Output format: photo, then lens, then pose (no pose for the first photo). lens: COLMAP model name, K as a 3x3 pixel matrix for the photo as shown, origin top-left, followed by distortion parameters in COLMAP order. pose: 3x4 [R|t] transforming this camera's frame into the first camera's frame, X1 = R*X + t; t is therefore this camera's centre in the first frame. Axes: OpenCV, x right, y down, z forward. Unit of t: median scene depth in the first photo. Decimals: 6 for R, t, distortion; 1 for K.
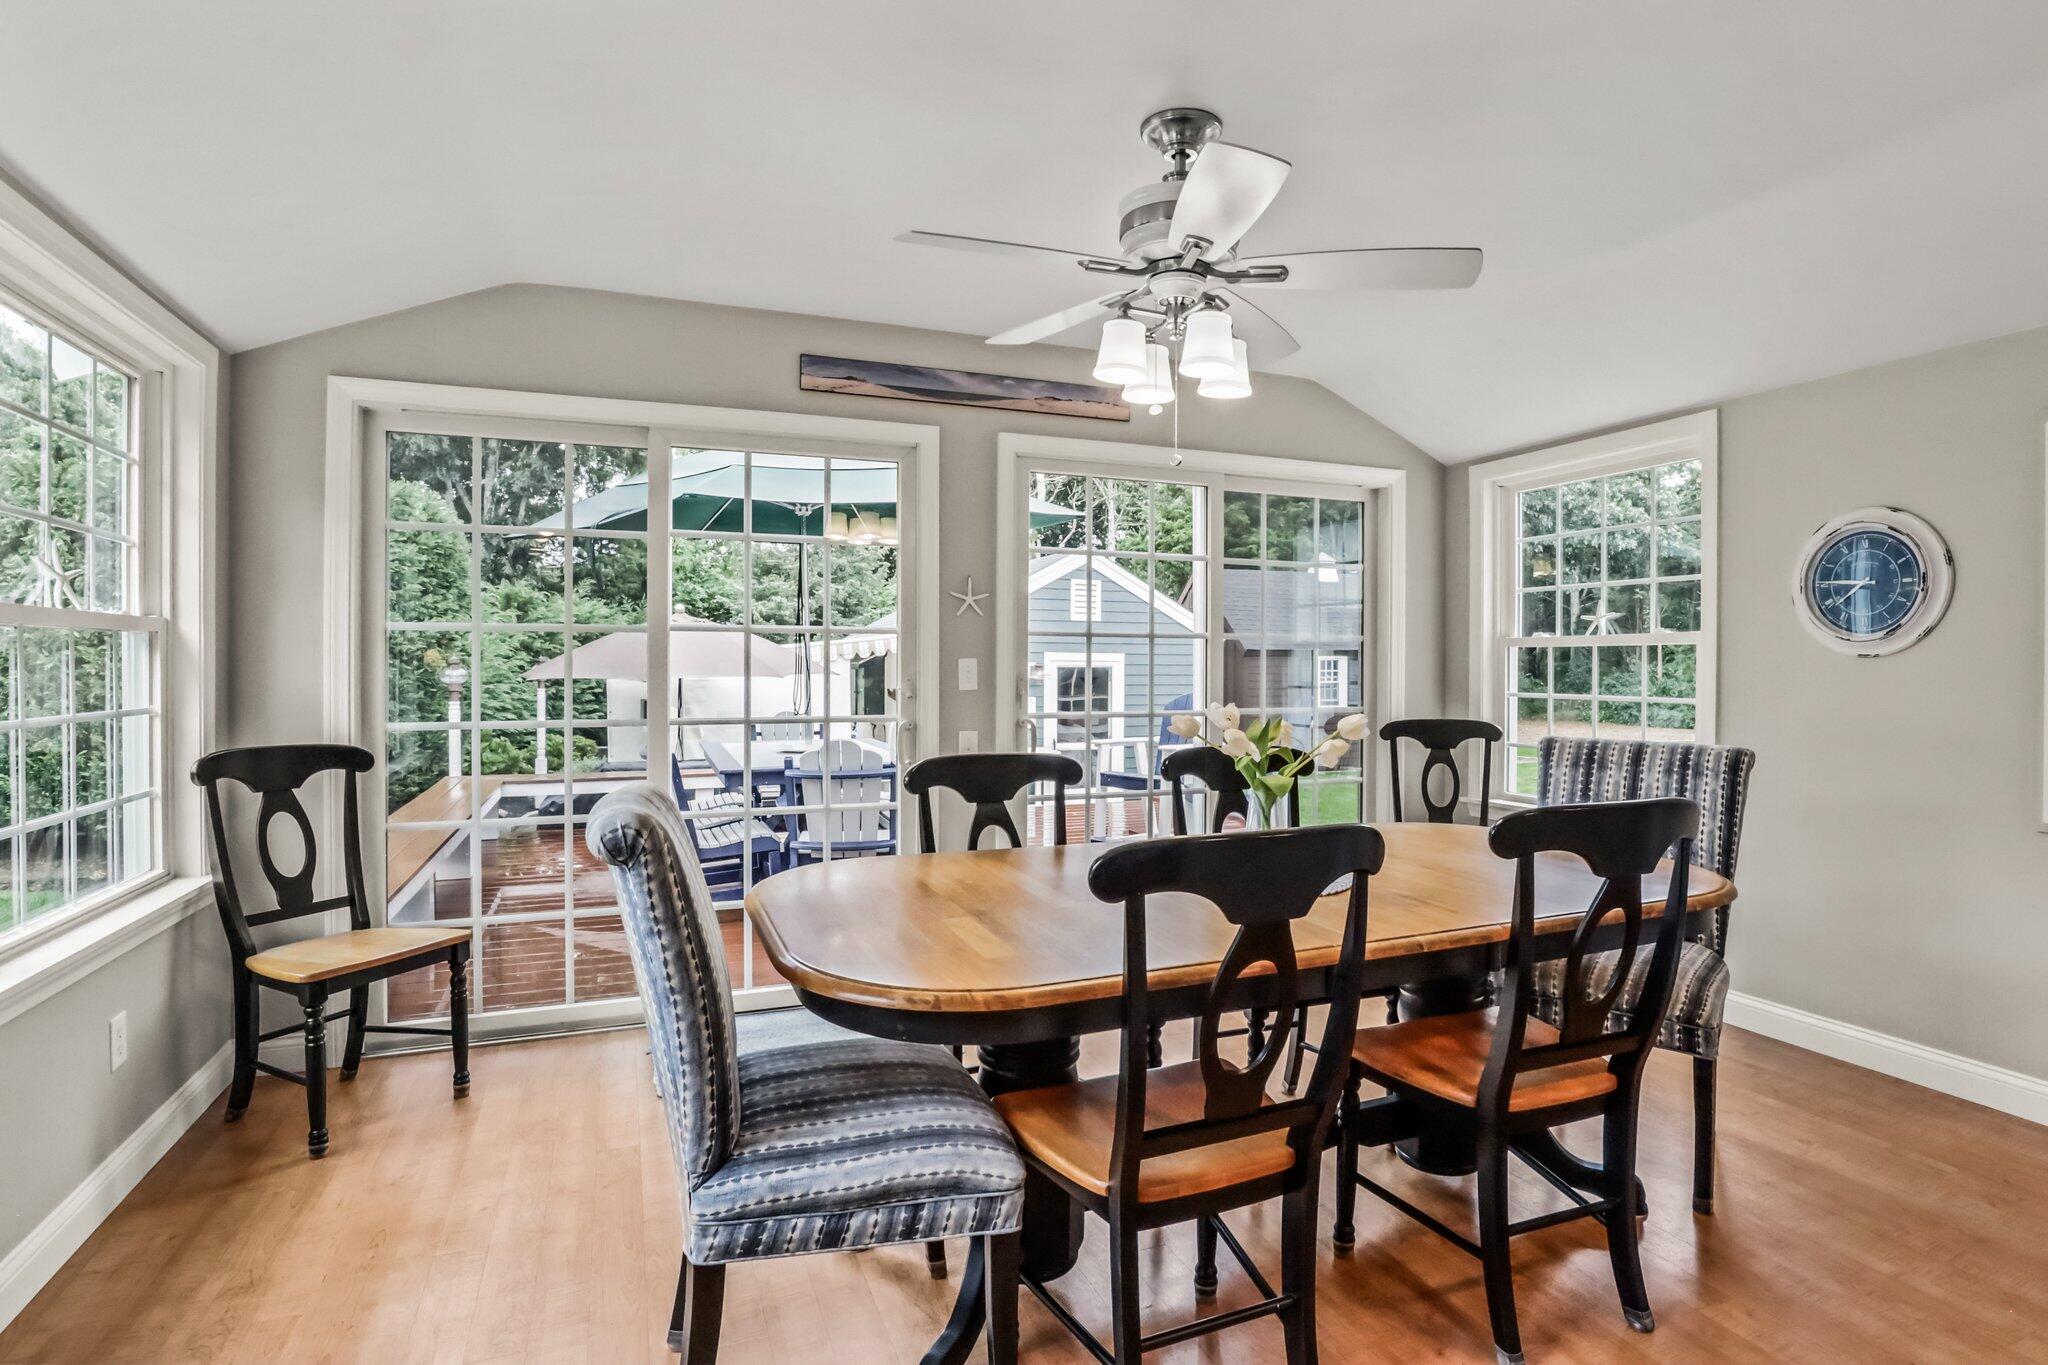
lens RADIAL K [[1073.2, 0, 1052.6], [0, 1073.2, 677.1], [0, 0, 1]] dist [-0.032144, 0.001036]
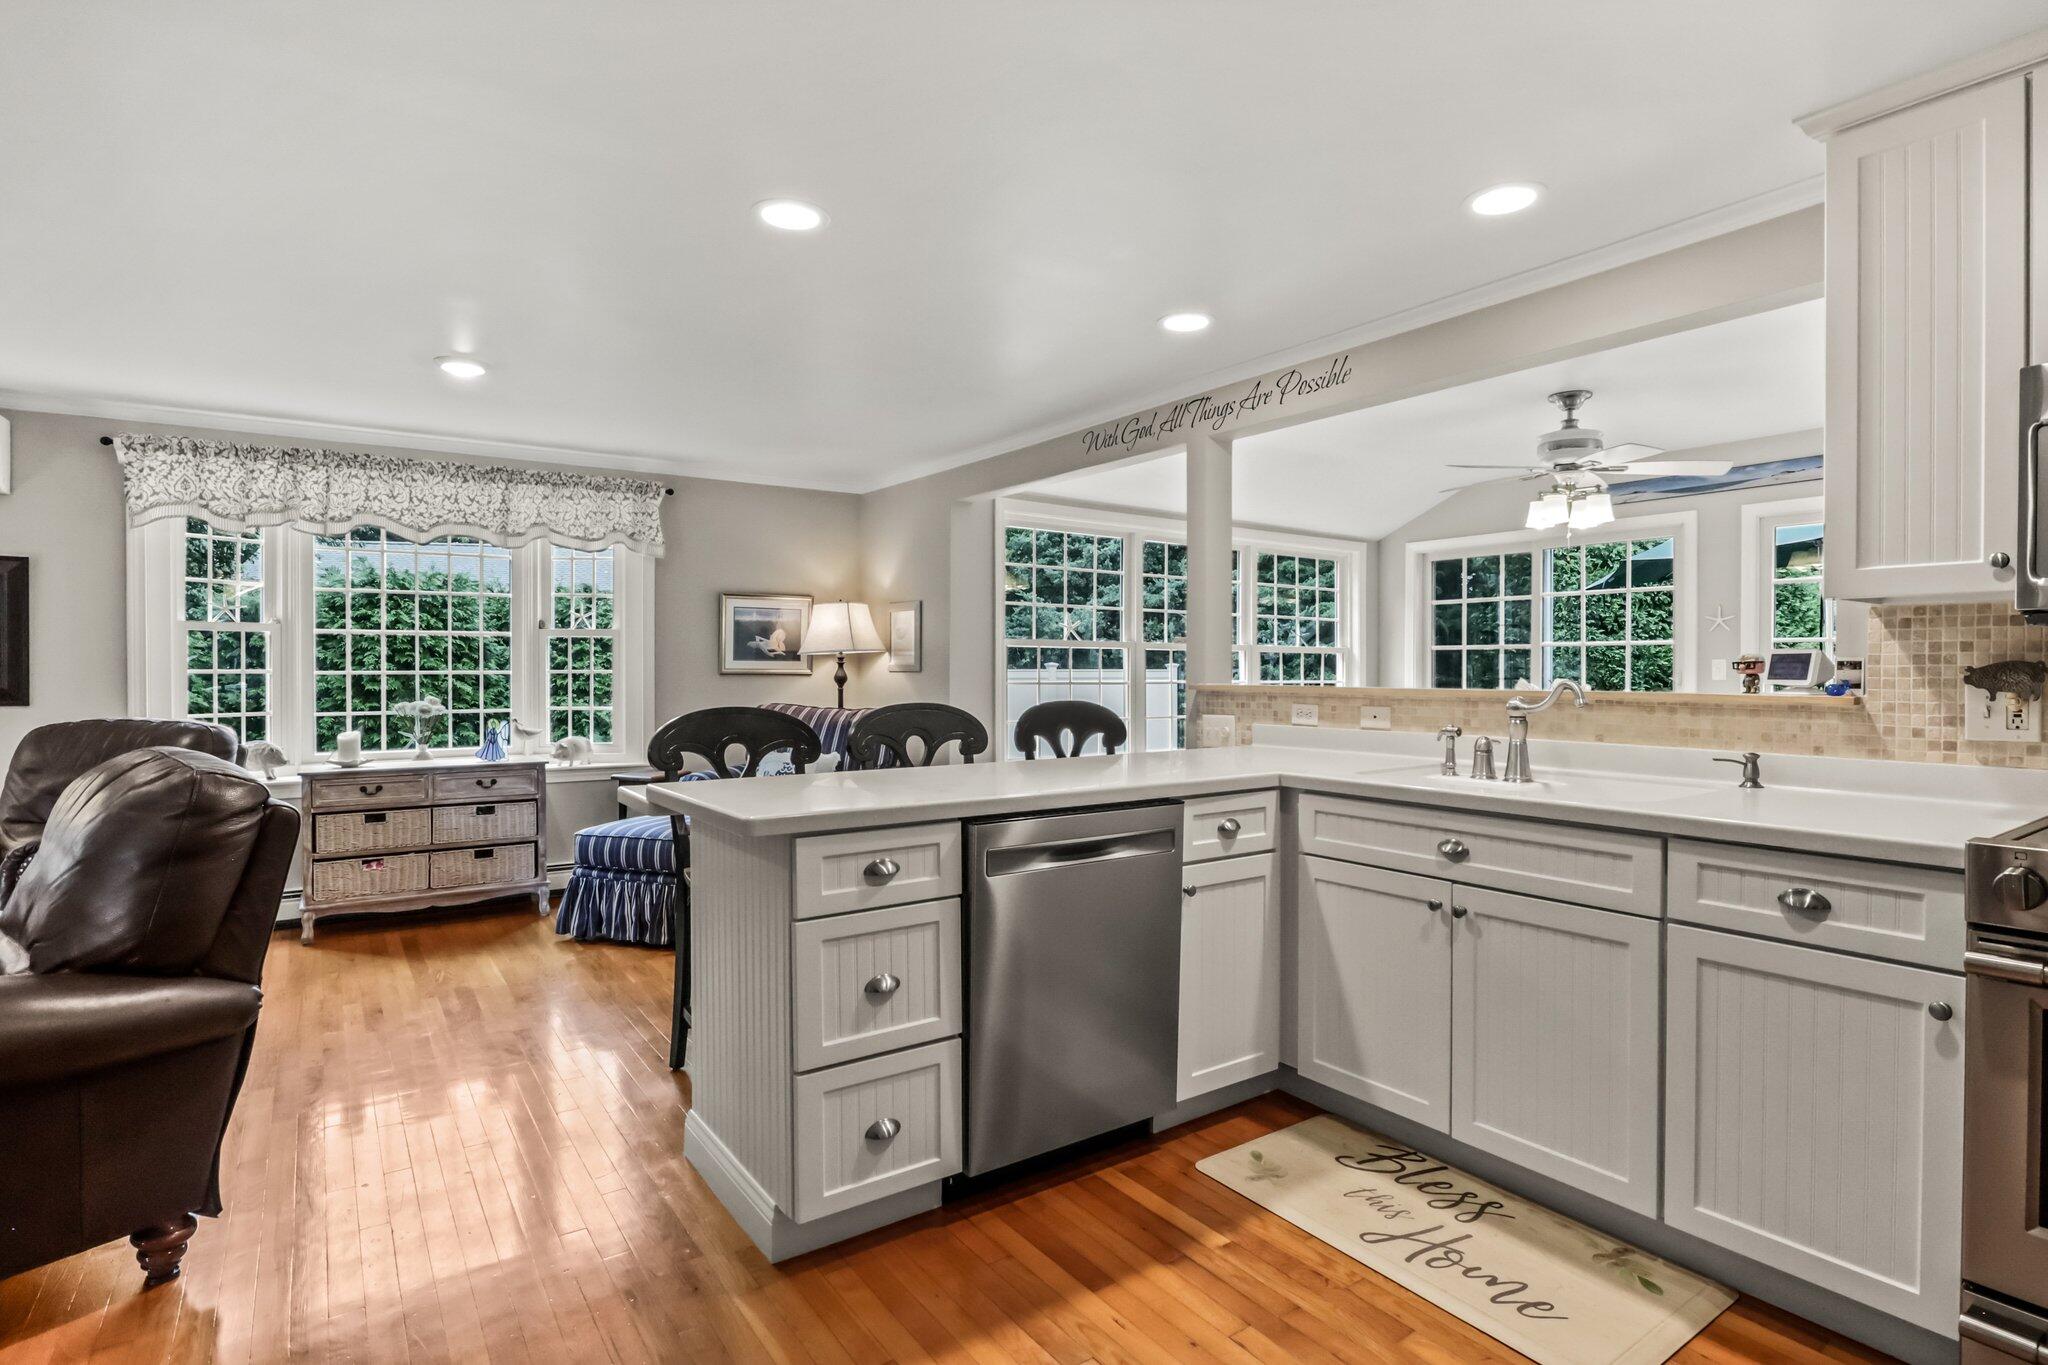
lens RADIAL K [[1045.2, 0, 1034.7], [0, 1045.2, 677.6], [0, 0, 1]] dist [-0.024637, 0.000496]
pose [[0.211585, 0.005316, -0.977345, 1.388407], [-0.013546, 0.999905, 0.002506, 0.021921], [0.977266, 0.012709, 0.211637, -0.305218]]
